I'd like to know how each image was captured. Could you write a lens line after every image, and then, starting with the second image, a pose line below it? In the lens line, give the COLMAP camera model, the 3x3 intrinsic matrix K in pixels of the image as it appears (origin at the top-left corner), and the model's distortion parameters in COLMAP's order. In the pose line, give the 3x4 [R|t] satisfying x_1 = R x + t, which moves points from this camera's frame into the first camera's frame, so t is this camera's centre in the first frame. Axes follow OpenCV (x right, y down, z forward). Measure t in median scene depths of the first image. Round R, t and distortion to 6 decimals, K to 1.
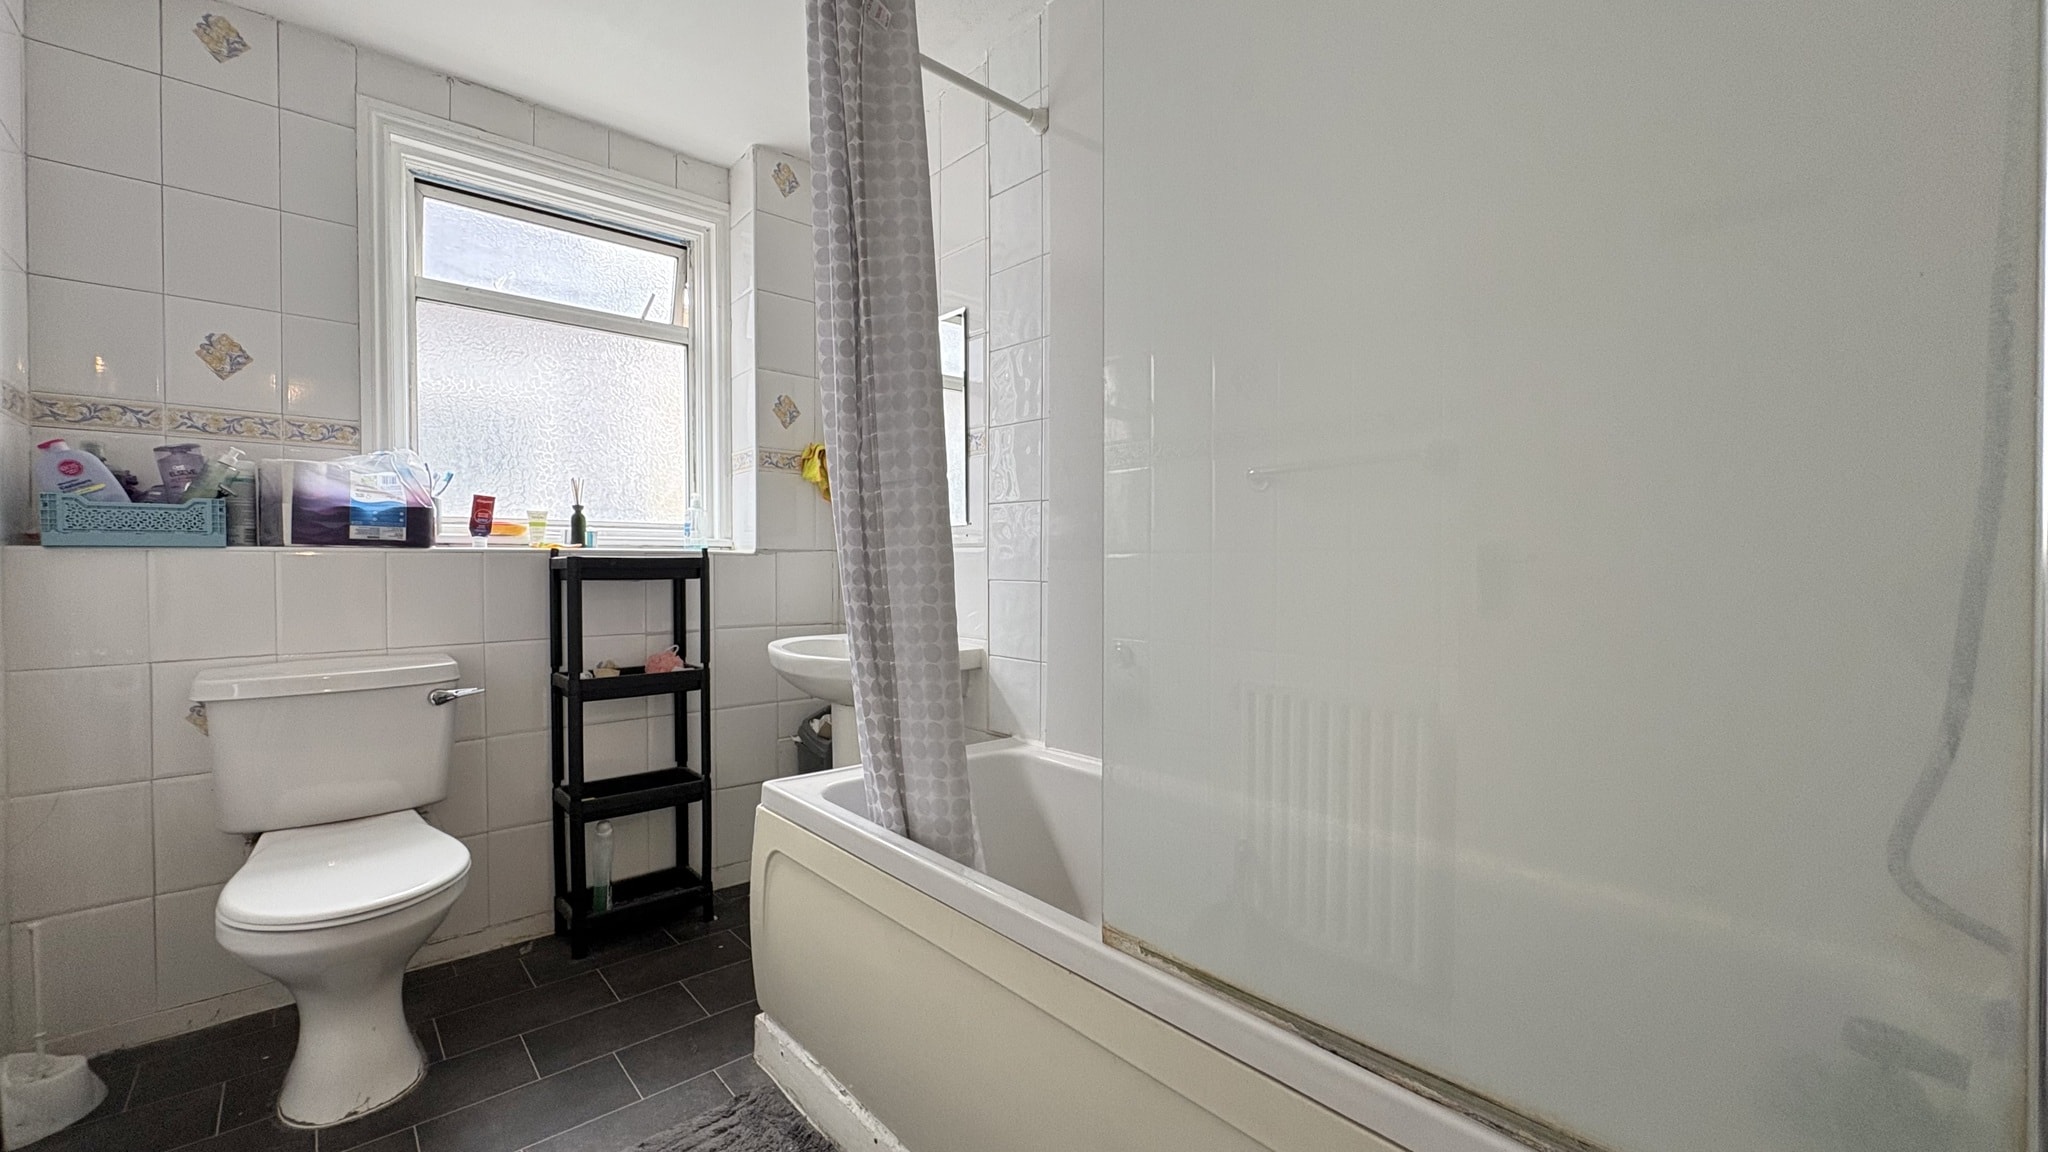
lens RADIAL K [[832.8, 0, 1006.5], [0, 832.8, 579.2], [0, 0, 1]] dist [-0.002234, -0.000247]
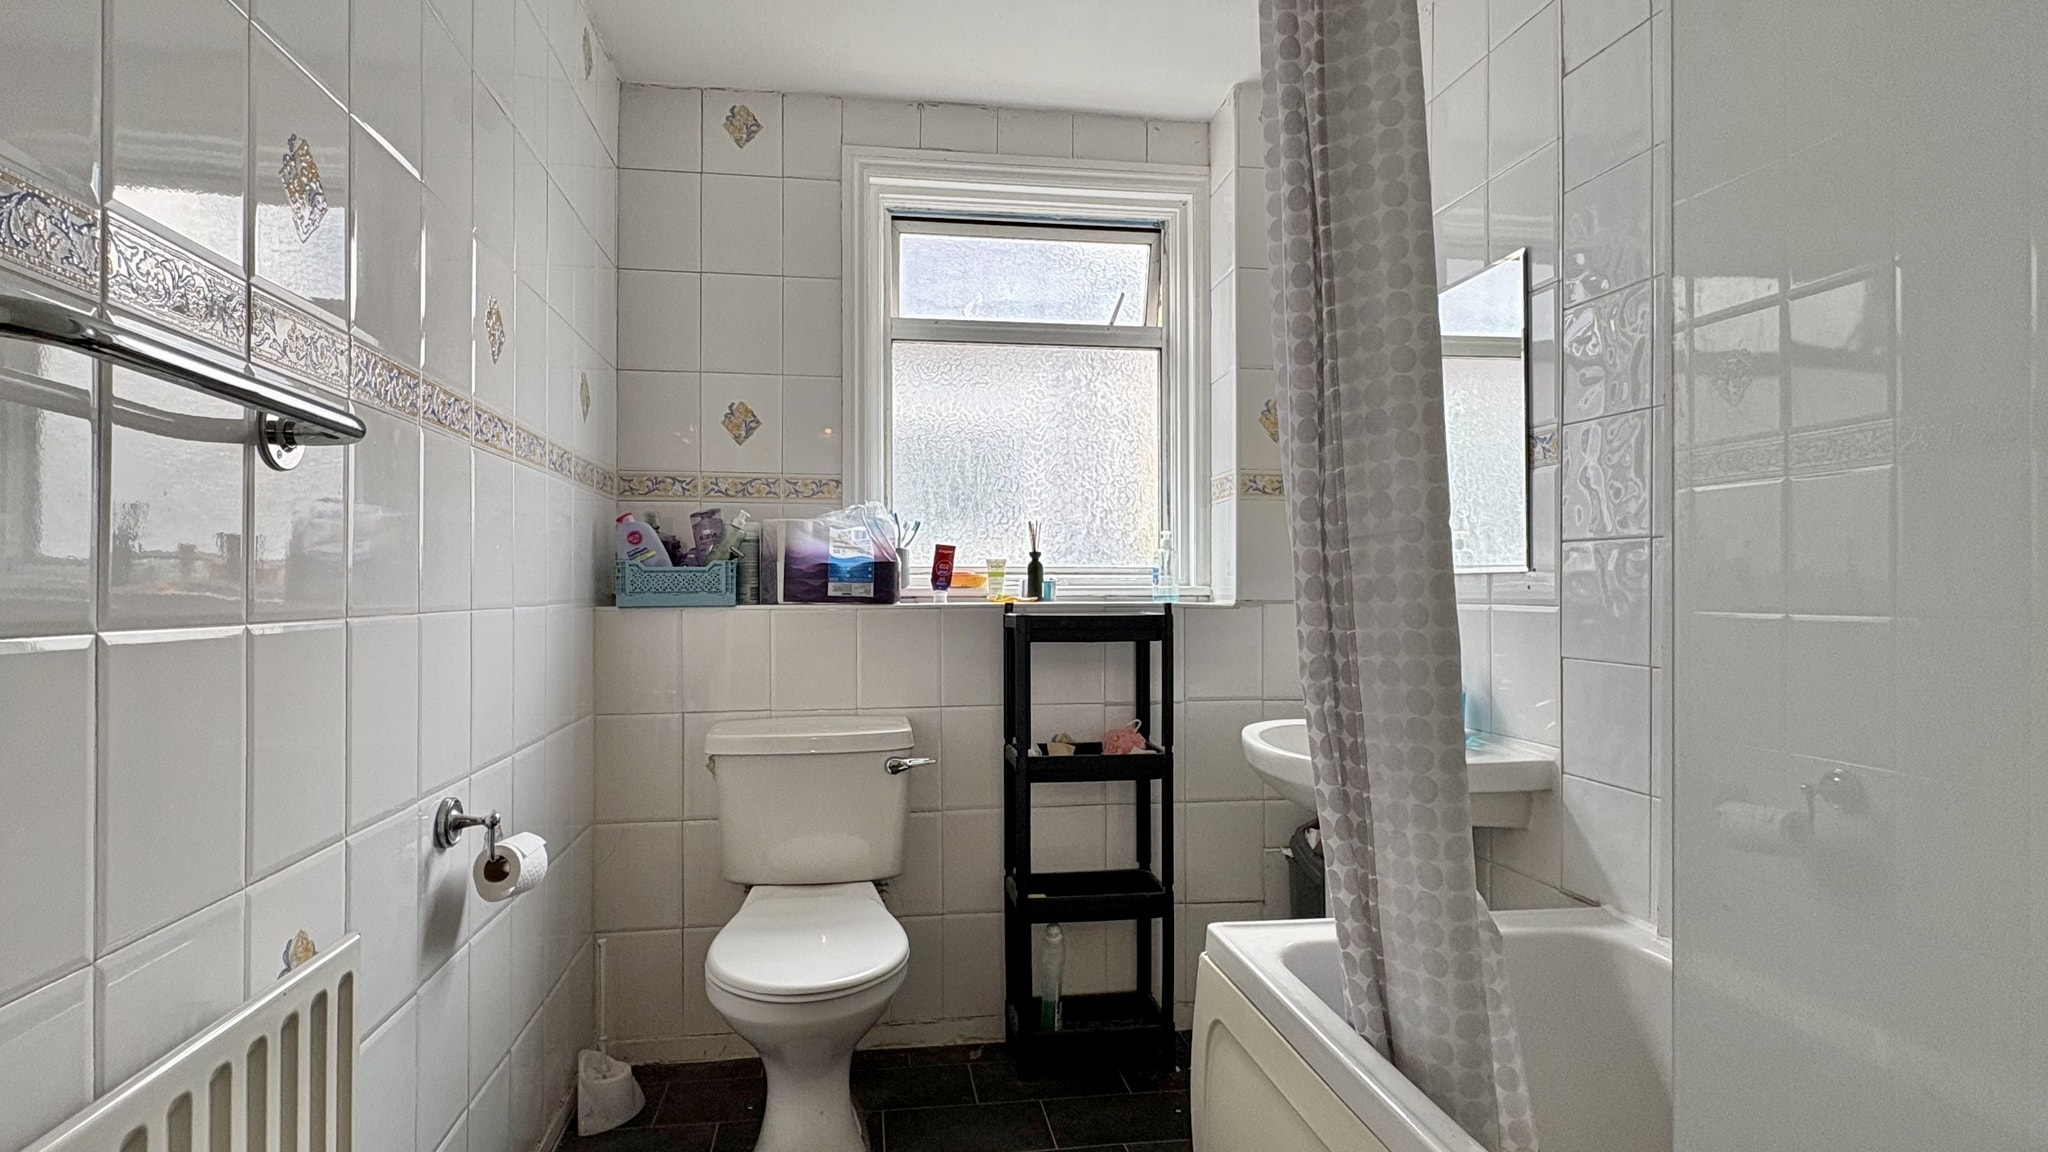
lens RADIAL K [[1043.7, 0, 1018.4], [0, 1043.7, 568.8], [0, 0, 1]] dist [-0.001509, 0.000222]
pose [[0.830817, -0.004709, -0.556526, 0.091308], [-0.003385, 0.999903, -0.013514, -0.064222], [0.556536, 0.013112, 0.830720, 0.090868]]
